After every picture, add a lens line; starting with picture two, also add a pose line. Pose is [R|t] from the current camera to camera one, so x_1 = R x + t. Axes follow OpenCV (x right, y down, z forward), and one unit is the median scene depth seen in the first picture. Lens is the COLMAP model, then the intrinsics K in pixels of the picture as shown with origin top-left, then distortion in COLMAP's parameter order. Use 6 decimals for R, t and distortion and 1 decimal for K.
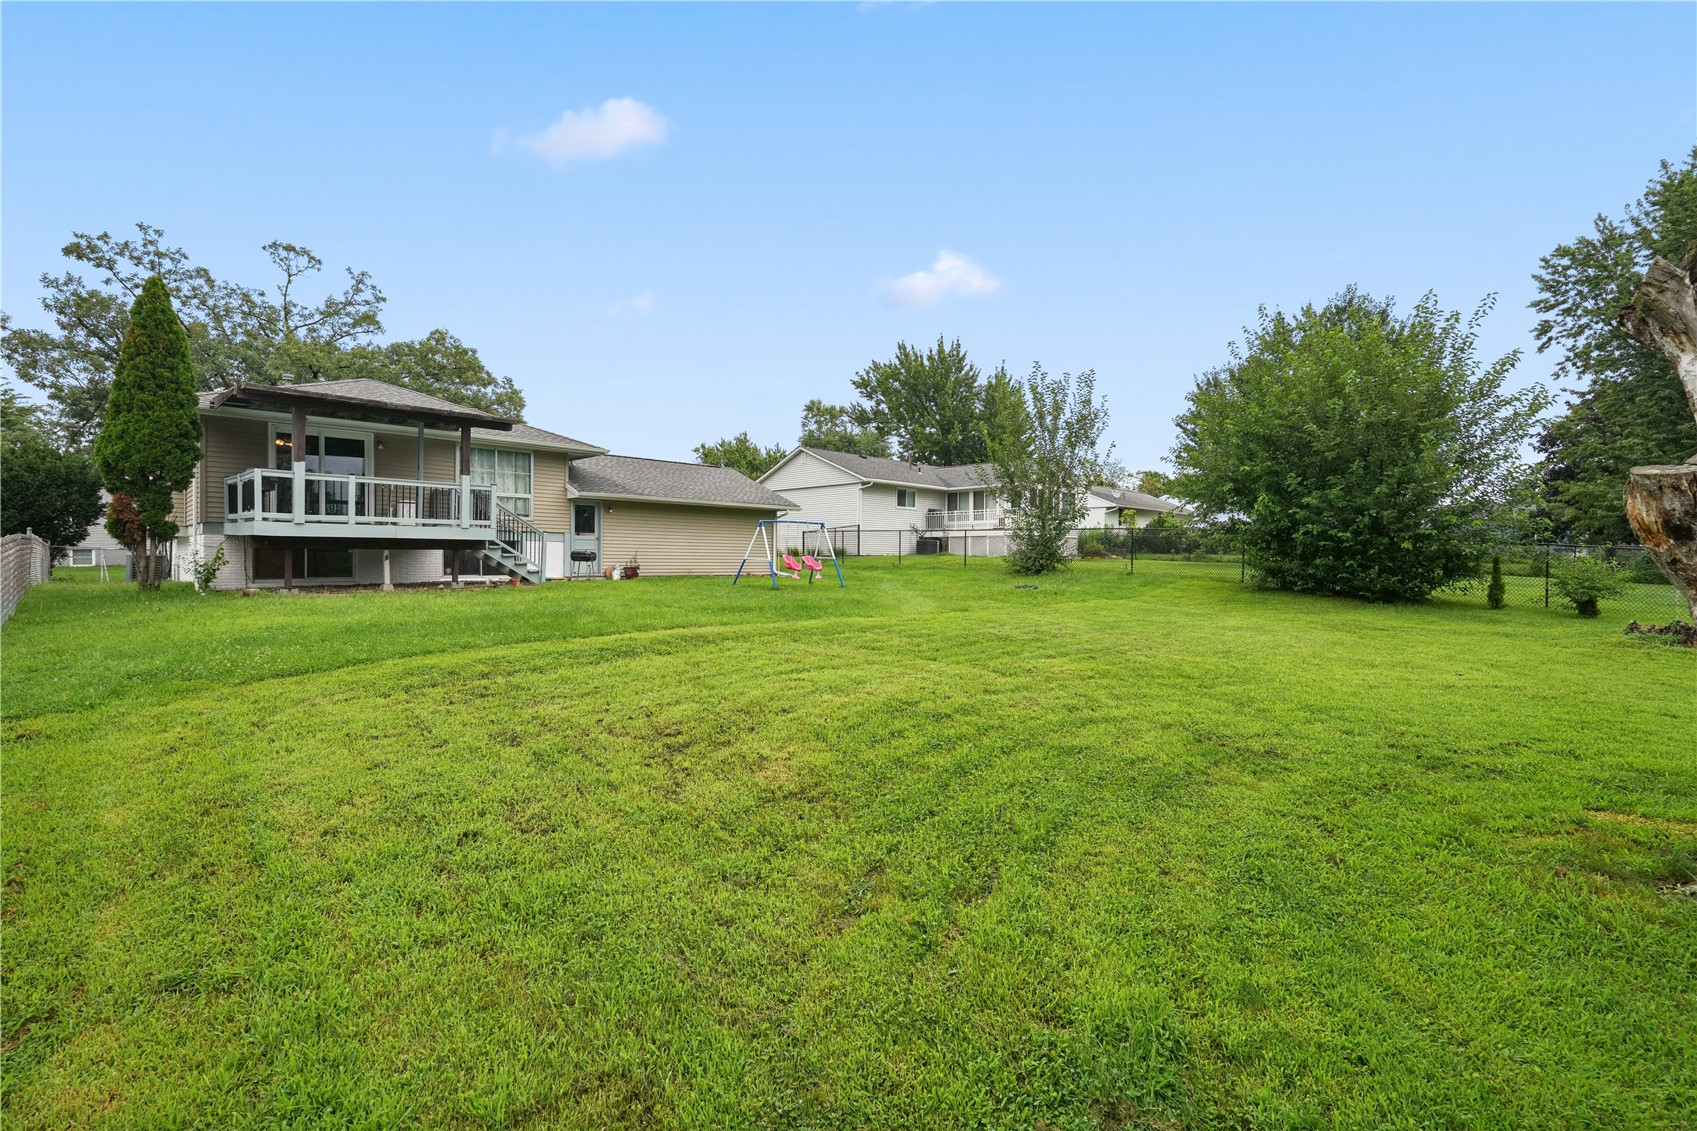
lens RADIAL K [[768.4, 0, 848.6], [0, 768.4, 562.5], [0, 0, 1]] dist [-0.006902, 0.002692]
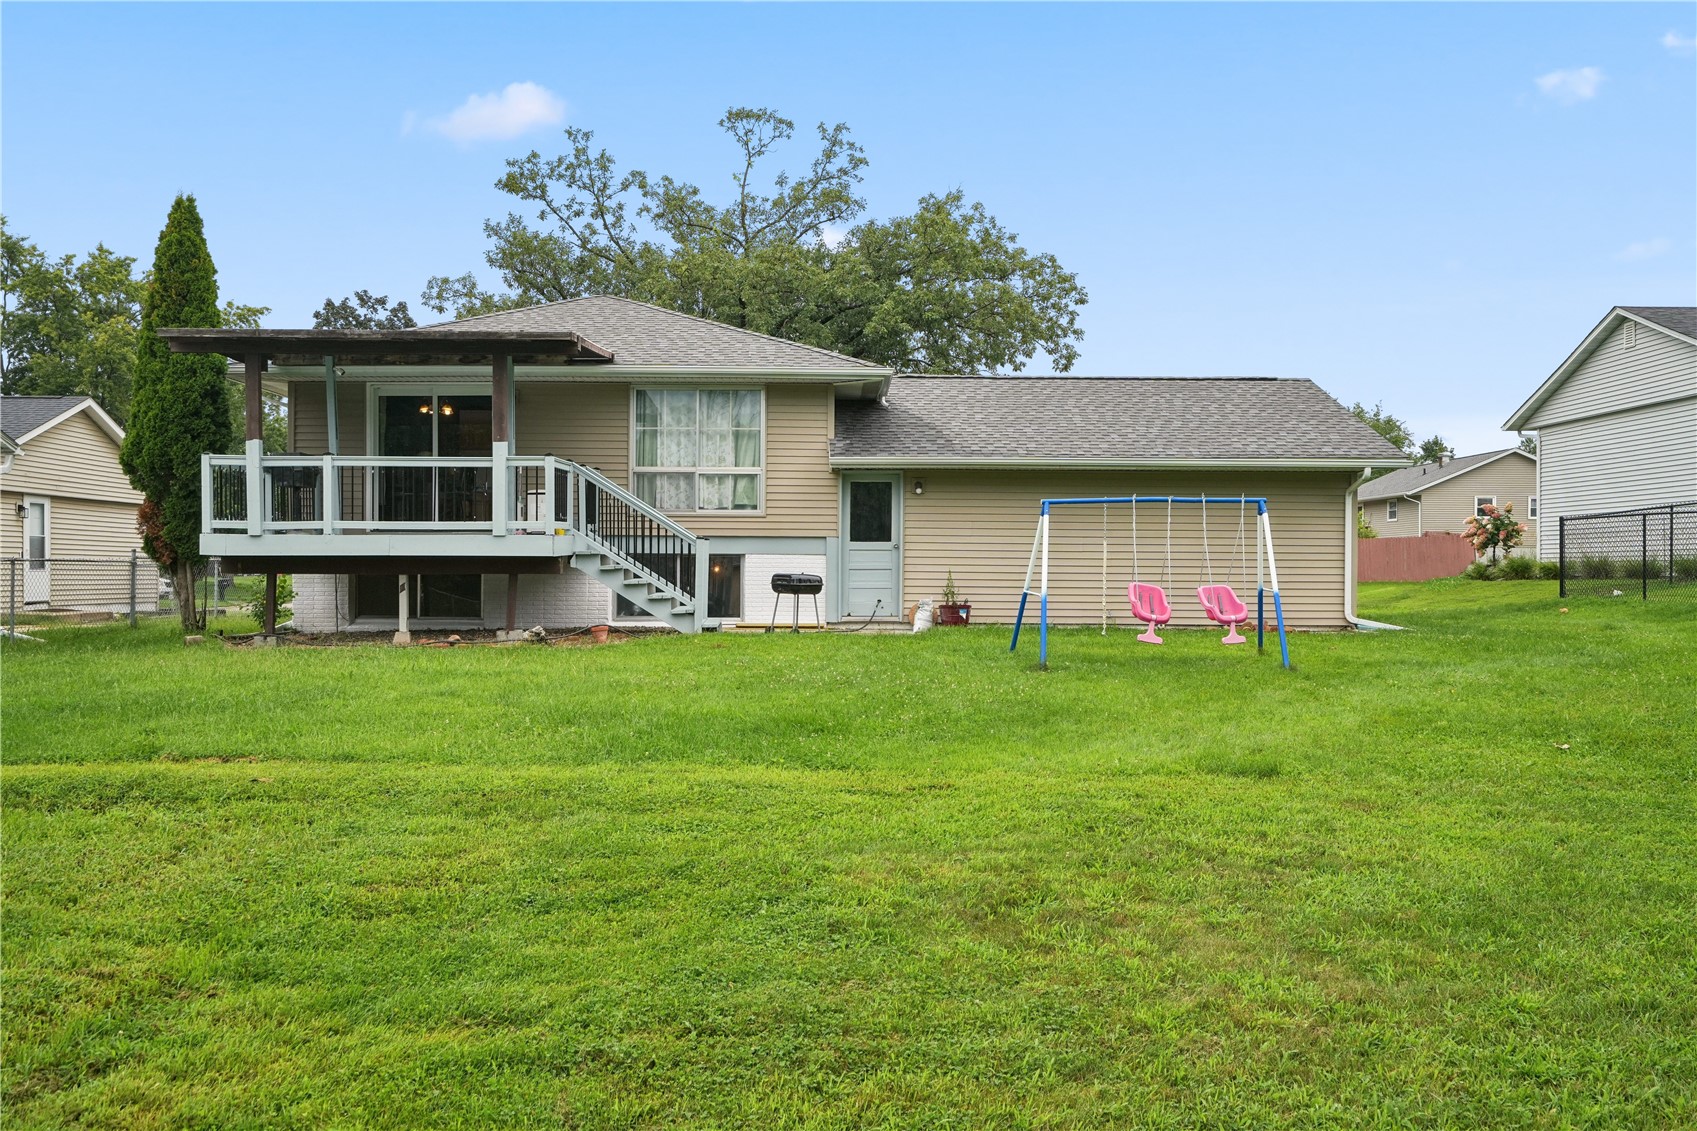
lens RADIAL K [[1413.6, 0, 848.5], [0, 1413.6, 569.3], [0, 0, 1]] dist [-0.012402, -0.002130]
pose [[0.704846, -0.007483, -0.709321, 0.307718], [-0.001988, 0.999920, -0.012525, -0.005702], [0.709358, 0.010238, 0.704774, 0.336717]]
